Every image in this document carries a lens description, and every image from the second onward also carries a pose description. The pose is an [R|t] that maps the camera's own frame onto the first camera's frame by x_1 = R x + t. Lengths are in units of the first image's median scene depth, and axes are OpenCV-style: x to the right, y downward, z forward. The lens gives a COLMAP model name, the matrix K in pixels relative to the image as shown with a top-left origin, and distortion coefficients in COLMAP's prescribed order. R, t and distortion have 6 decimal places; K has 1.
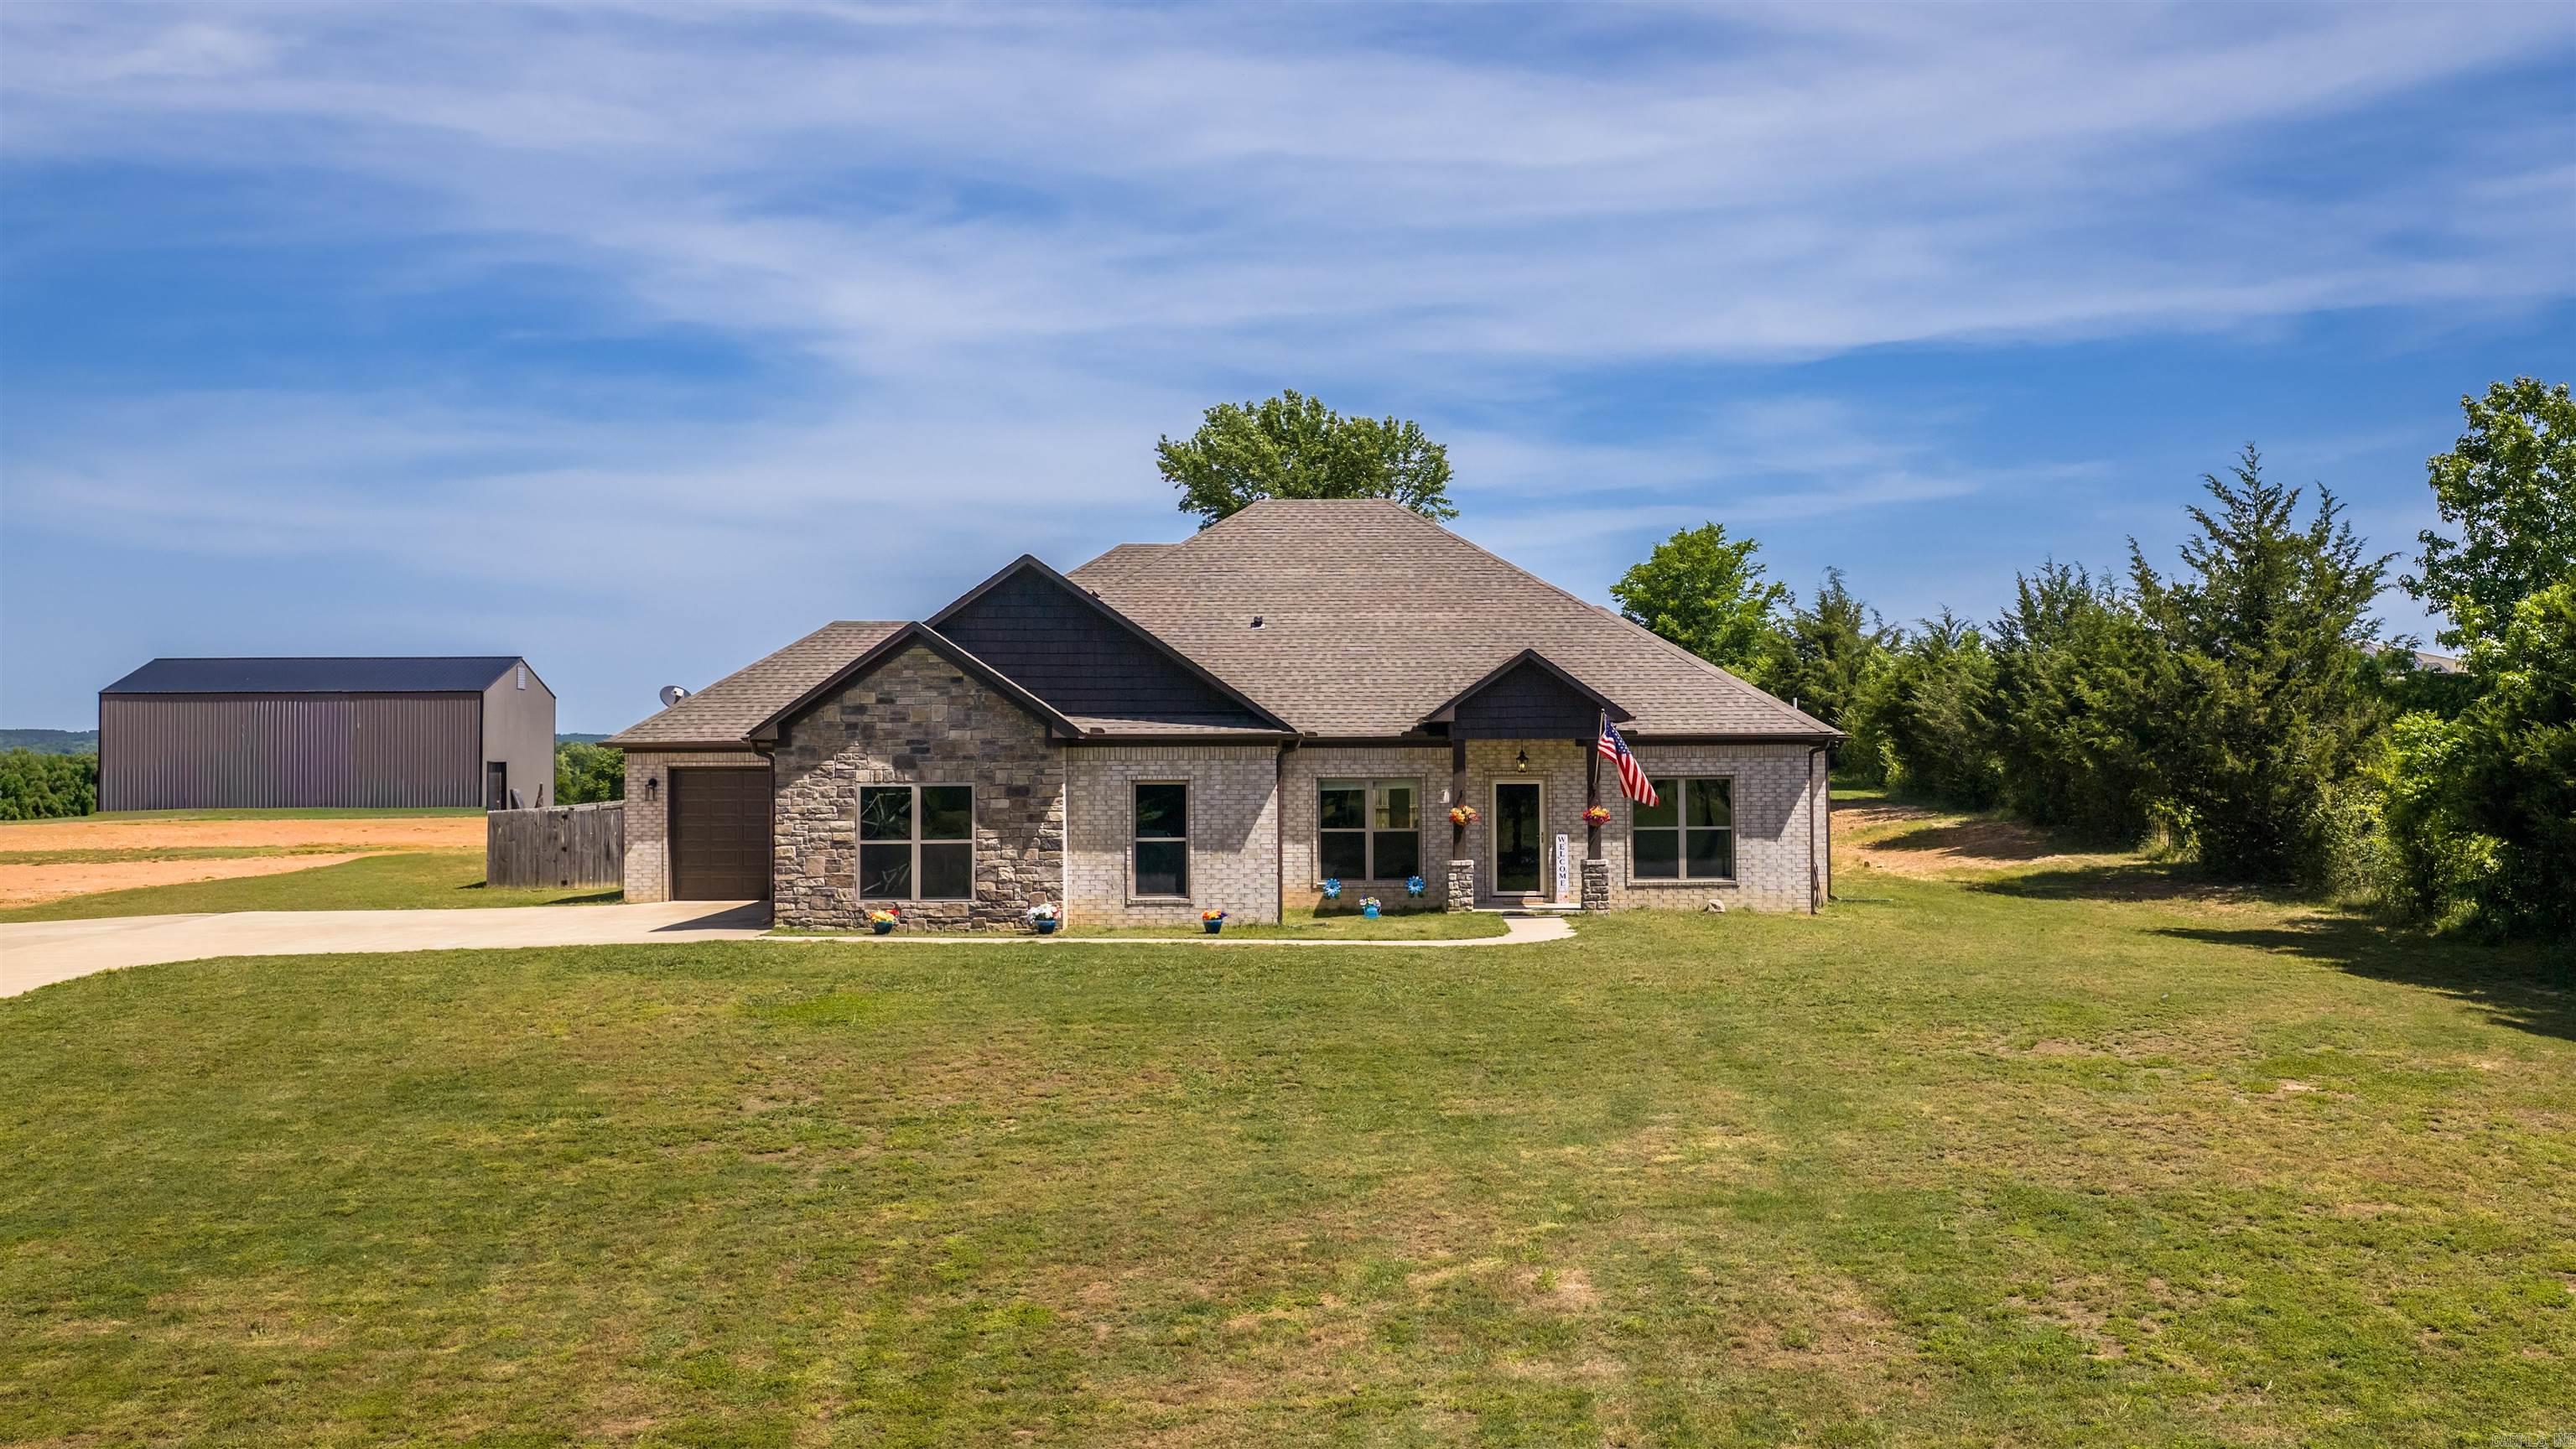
lens RADIAL K [[2331.7, 0, 1312.8], [0, 2331.7, 706.3], [0, 0, 1]] dist [0.023727, 0.005153]
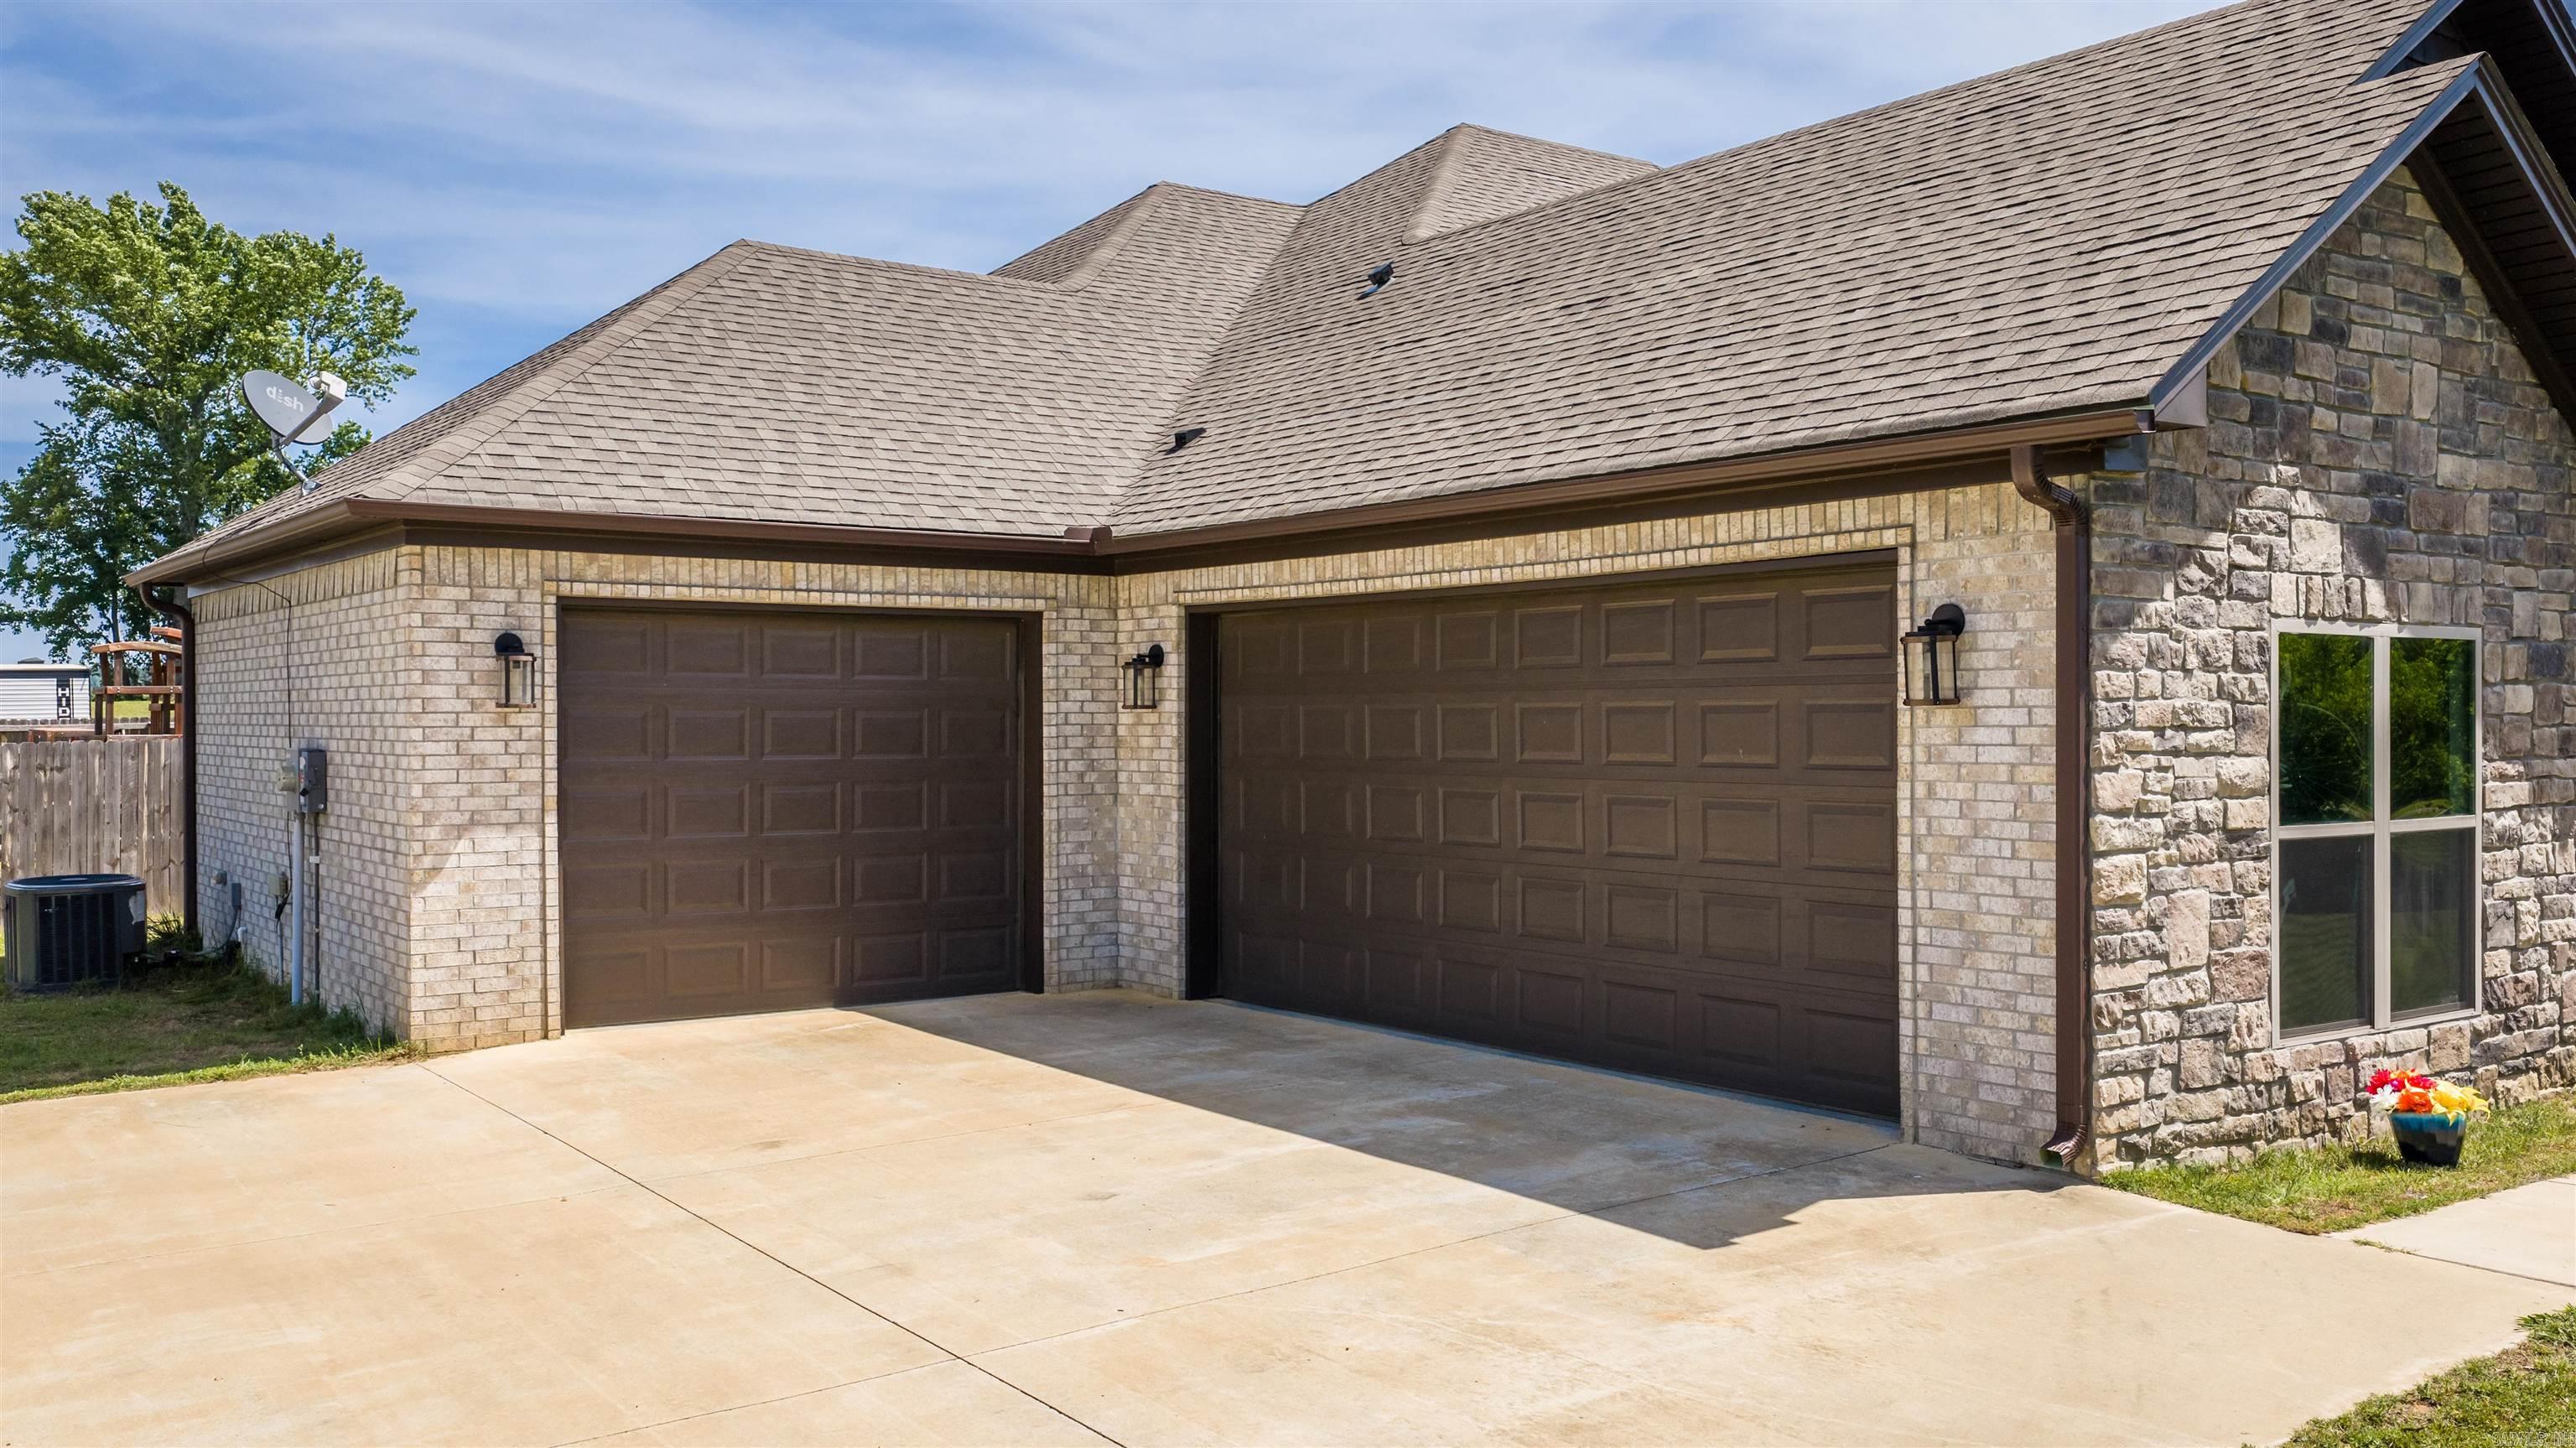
lens RADIAL K [[2161.6, 0, 1280.7], [0, 2161.6, 736.2], [0, 0, 1]] dist [0.029813, -0.055774]
pose [[0.808233, -0.001150, 0.588862, -0.401034], [-0.017622, 0.999503, 0.026139, 0.038260], [-0.588600, -0.031503, 0.807811, 0.783131]]
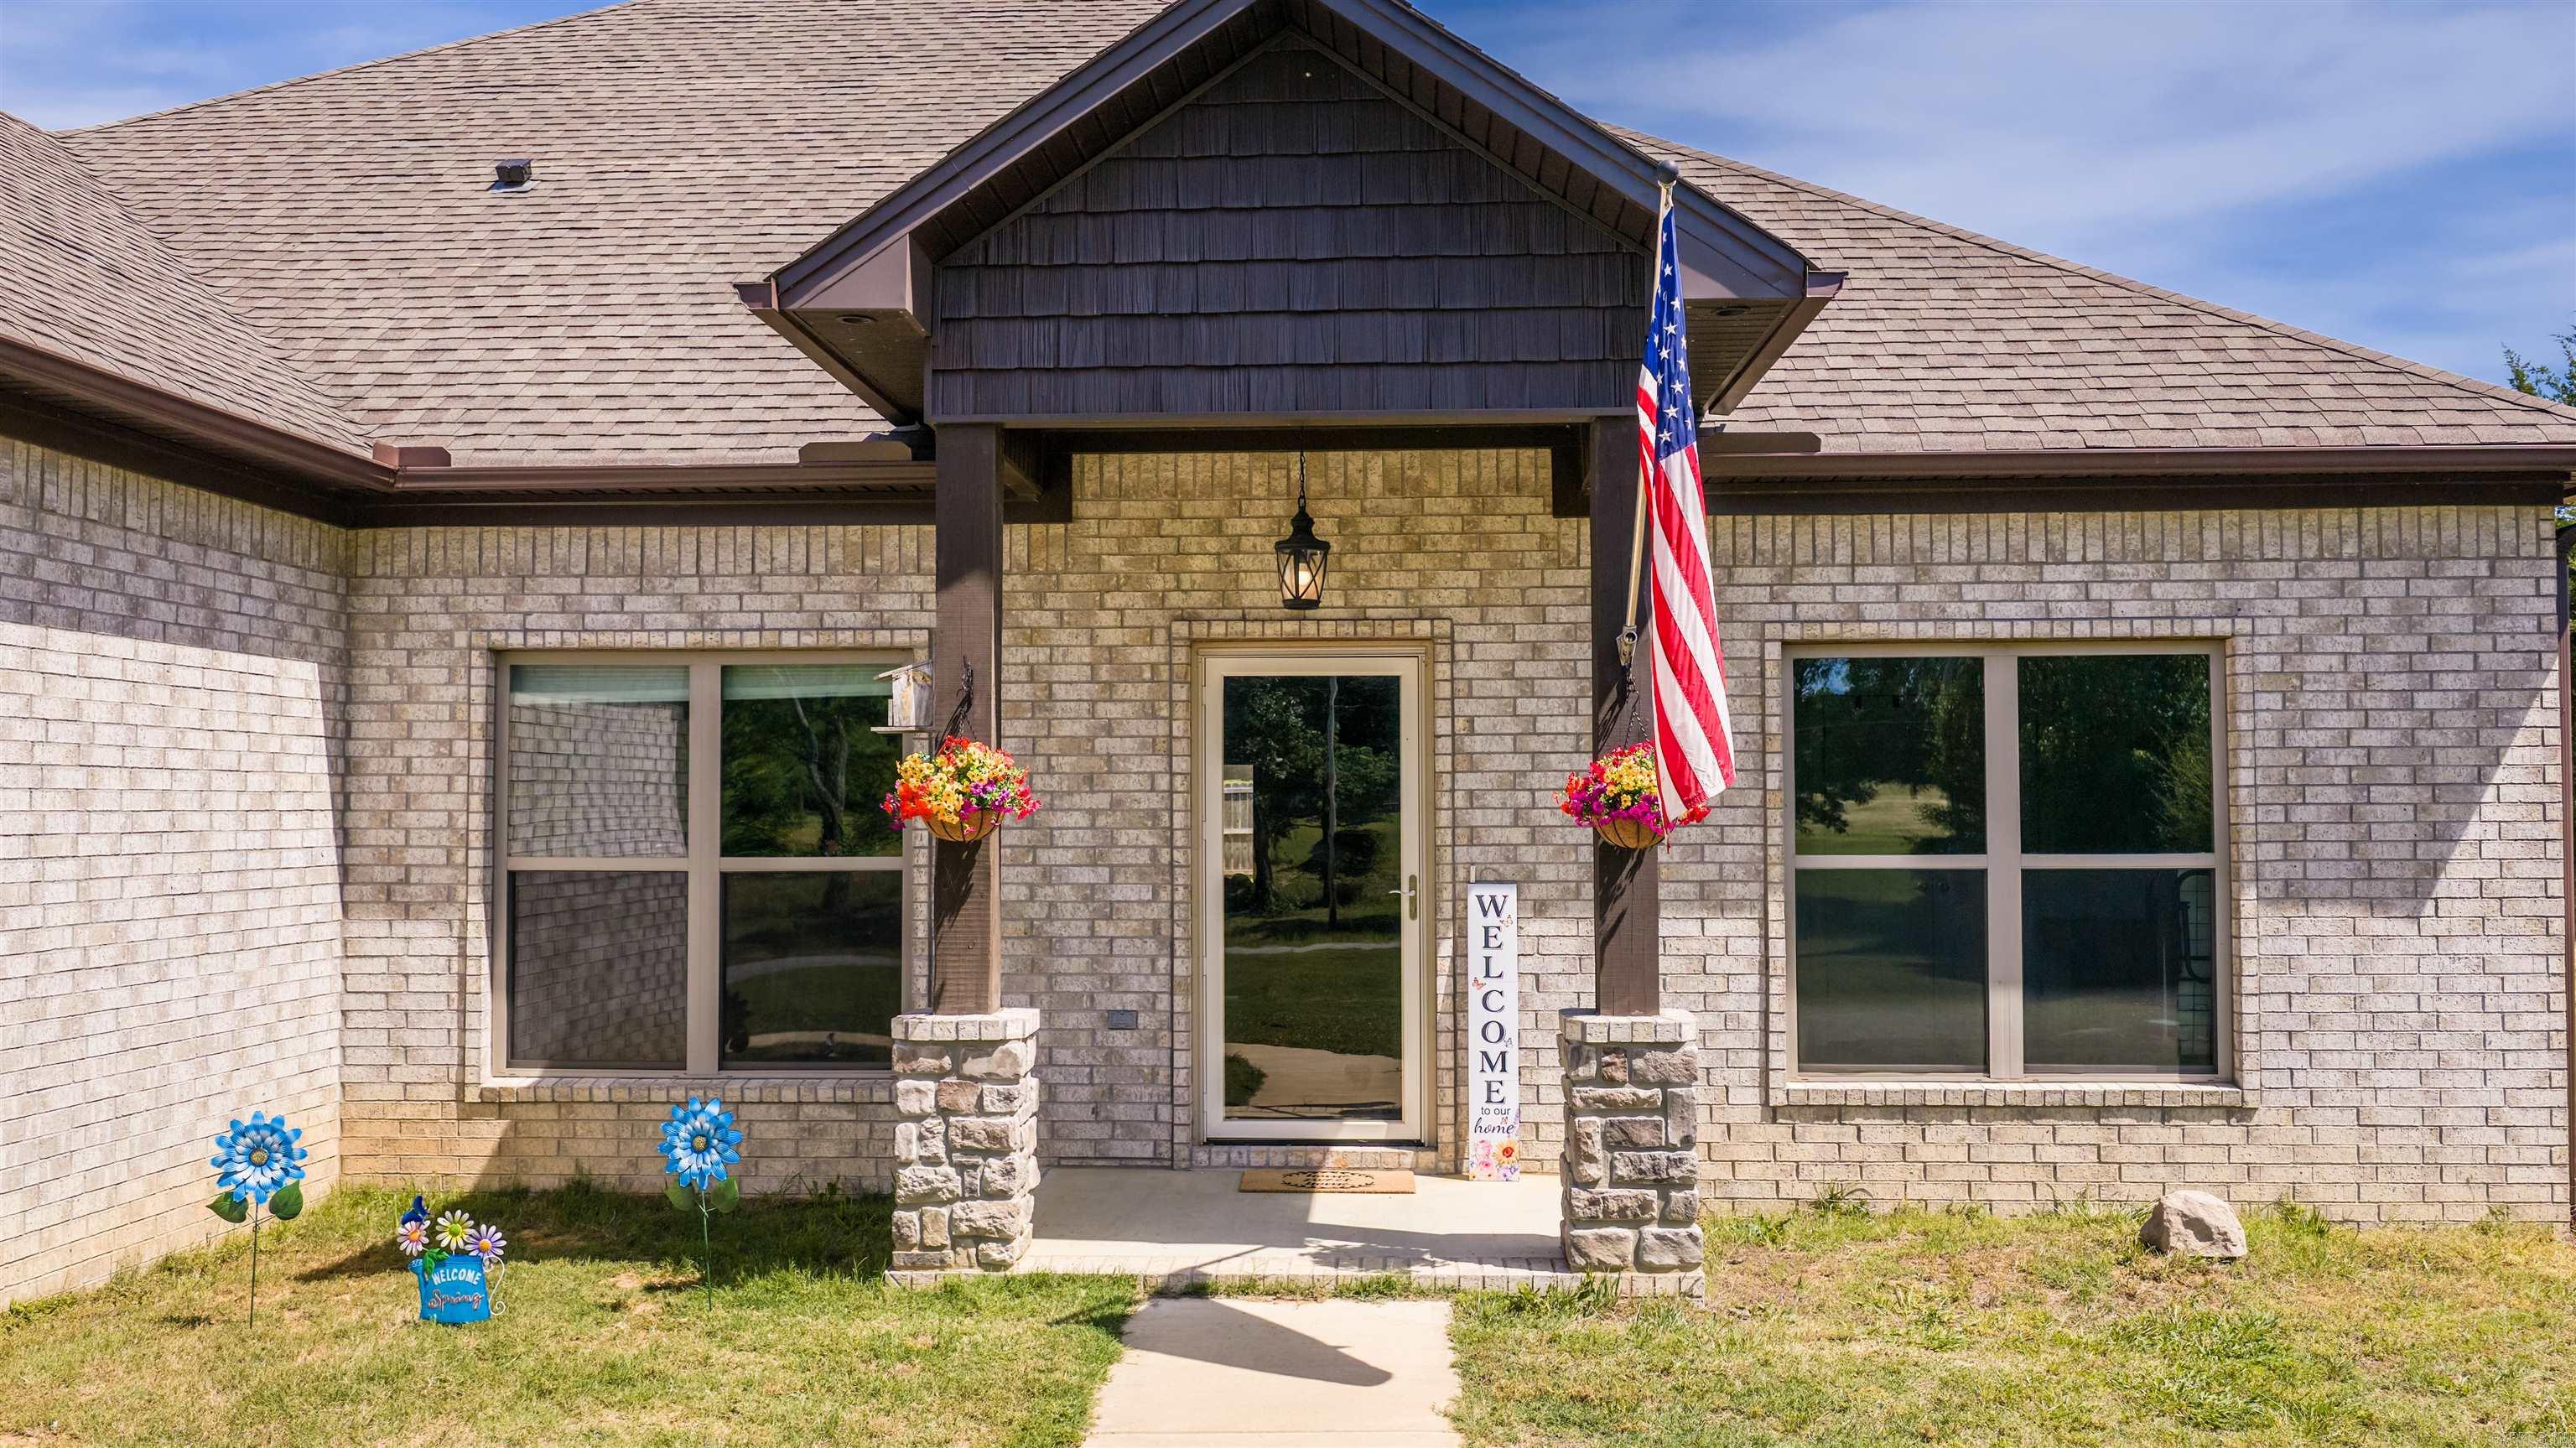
lens RADIAL K [[2161.6, 0, 1278.2], [0, 2161.6, 735.5], [0, 0, 1]] dist [0.029813, -0.055774]
pose [[0.998925, 0.001335, -0.046333, 0.098344], [-0.001713, 0.999966, -0.008113, 0.042927], [0.046320, 0.008184, 0.998893, 0.804705]]
